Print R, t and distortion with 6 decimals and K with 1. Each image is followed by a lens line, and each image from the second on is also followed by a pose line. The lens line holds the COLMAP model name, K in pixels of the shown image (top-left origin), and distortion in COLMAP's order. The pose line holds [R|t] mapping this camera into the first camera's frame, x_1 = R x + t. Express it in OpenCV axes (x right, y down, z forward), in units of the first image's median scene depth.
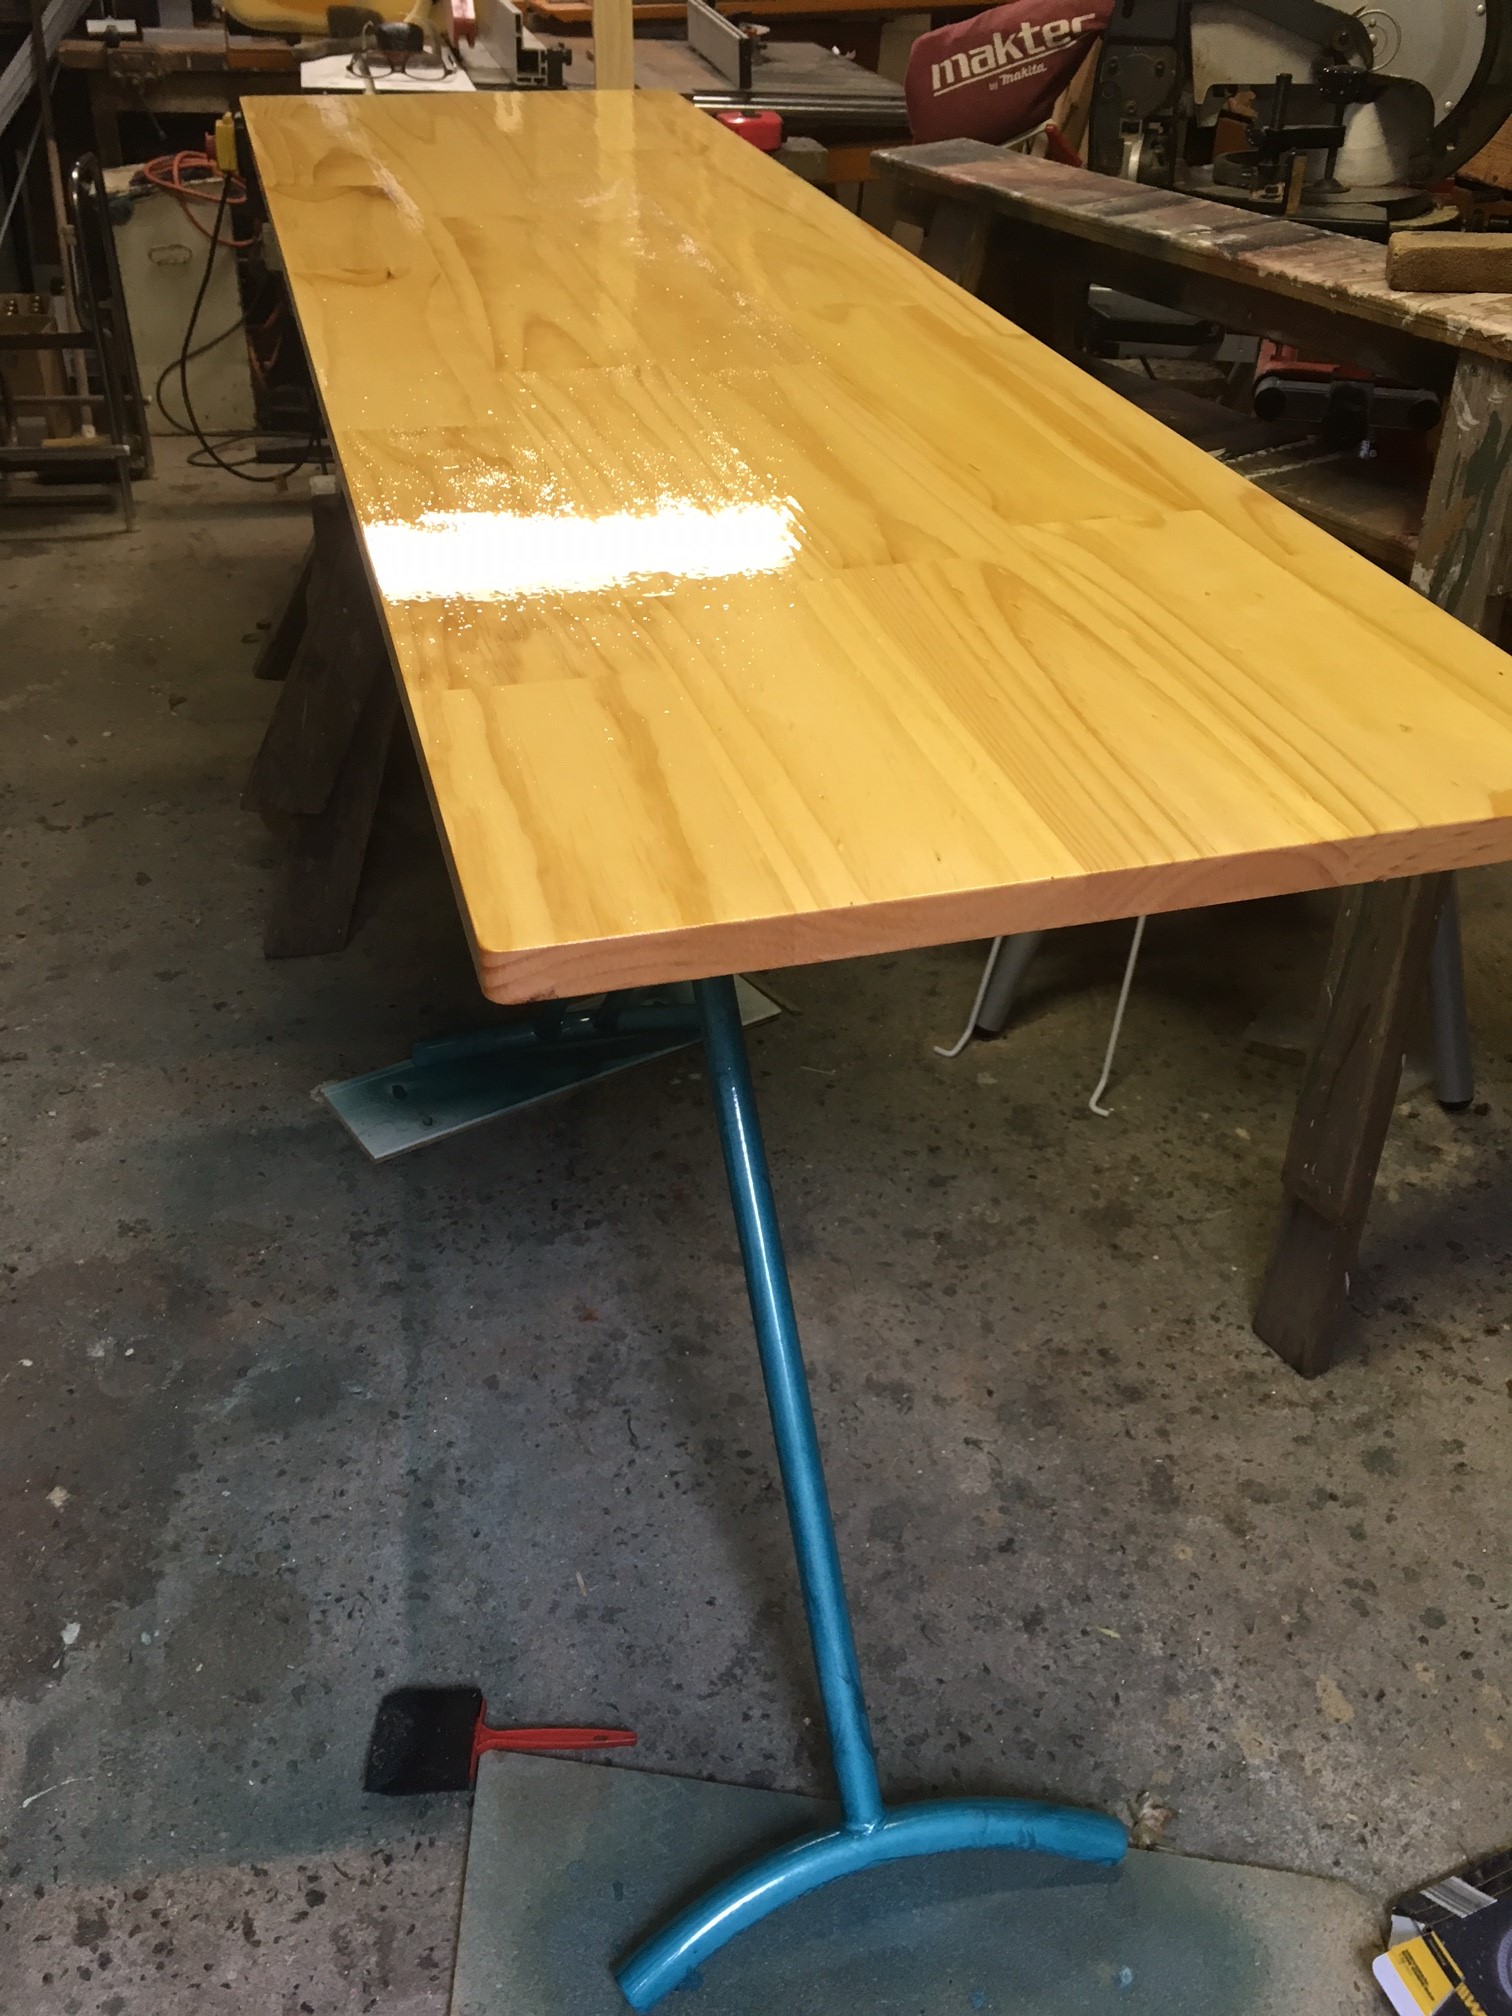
lens RADIAL K [[1724.4, 0, 756.0], [0, 1724.4, 1008.0], [0, 0, 1]] dist [0.090904, -0.120158]
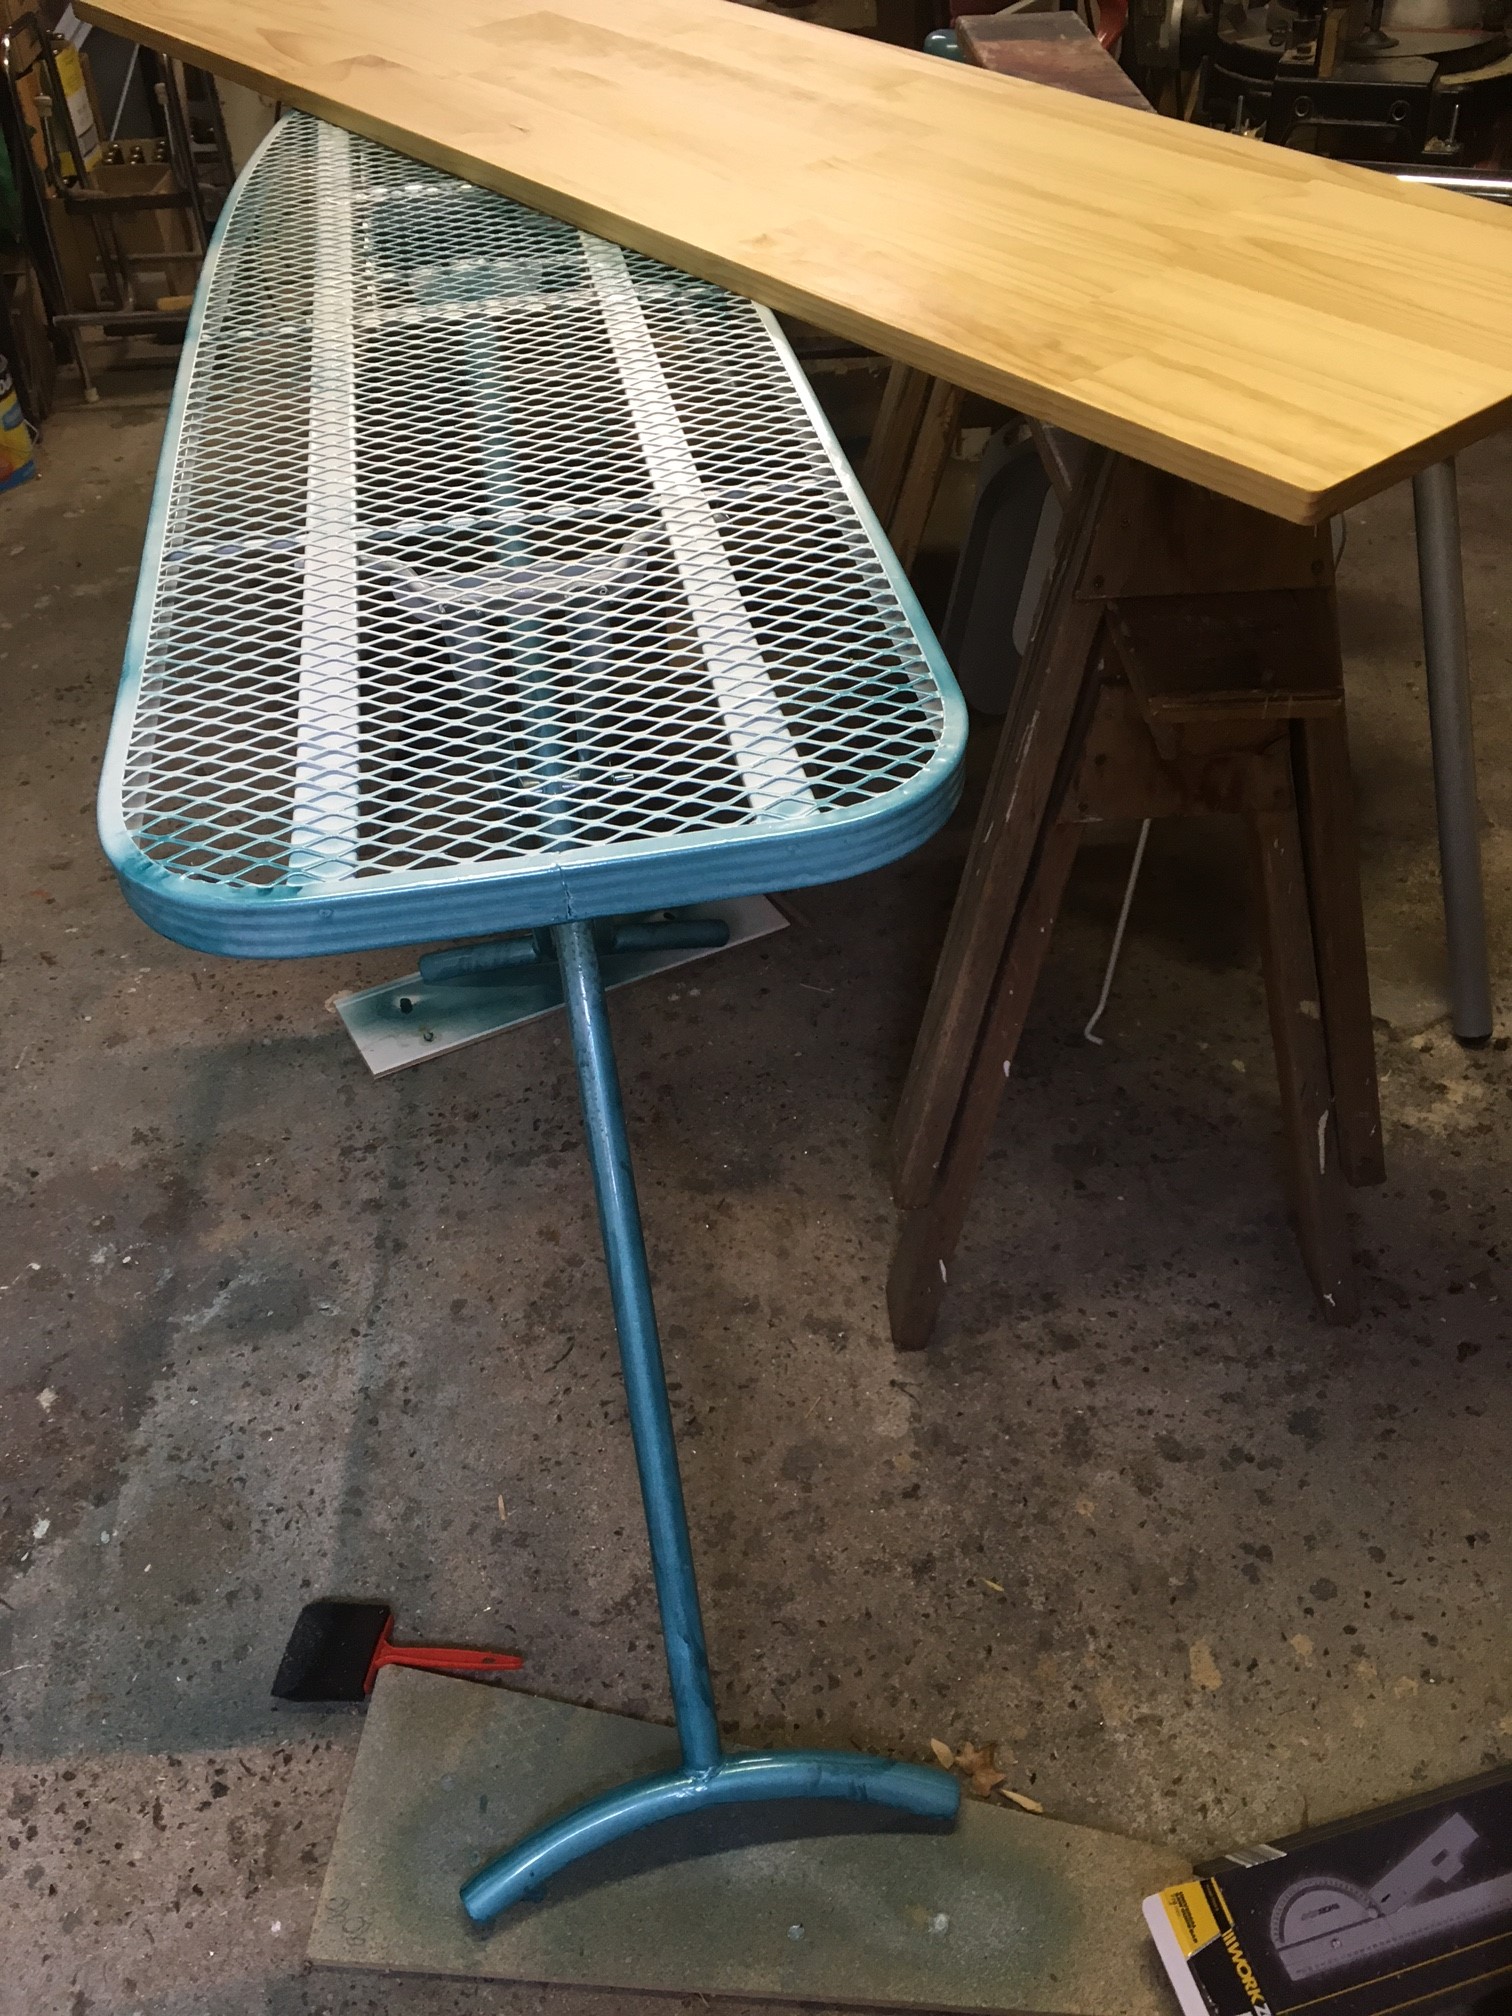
lens RADIAL K [[1724.4, 0, 756.0], [0, 1724.4, 1008.0], [0, 0, 1]] dist [0.090904, -0.120158]
pose [[0.991929, 0.022778, -0.124732, 0.174962], [-0.008336, 0.993319, 0.115102, -0.093957], [0.126520, -0.113133, 0.985492, 0.005461]]
